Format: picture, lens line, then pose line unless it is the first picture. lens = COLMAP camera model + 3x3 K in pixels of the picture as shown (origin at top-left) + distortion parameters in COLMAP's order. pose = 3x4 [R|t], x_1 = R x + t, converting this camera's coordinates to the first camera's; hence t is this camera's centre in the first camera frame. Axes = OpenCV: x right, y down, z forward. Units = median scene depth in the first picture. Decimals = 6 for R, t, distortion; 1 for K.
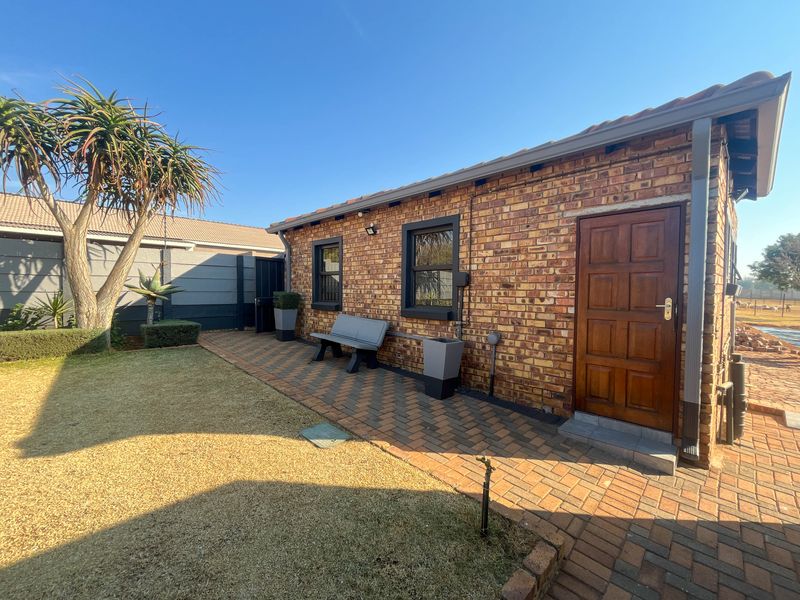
lens RADIAL K [[318.5, 0, 400.8], [0, 318.5, 298.8], [0, 0, 1]] dist [0.000241, 0.000020]
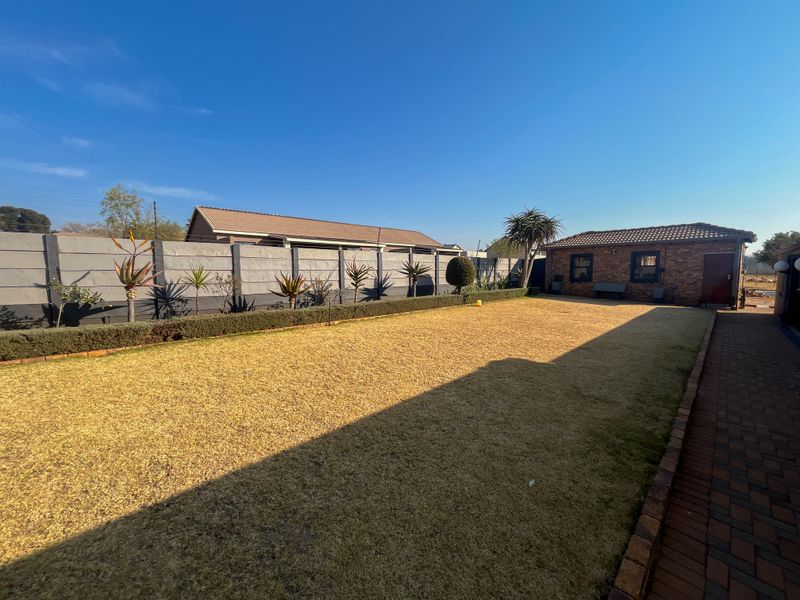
lens RADIAL K [[318.5, 0, 399.5], [0, 318.5, 298.7], [0, 0, 1]] dist [0.000241, 0.000020]
pose [[0.999731, -0.017554, -0.015129, -1.932356], [0.018437, 0.998005, 0.060381, -0.009691], [0.014039, -0.060644, 0.998061, -1.842276]]
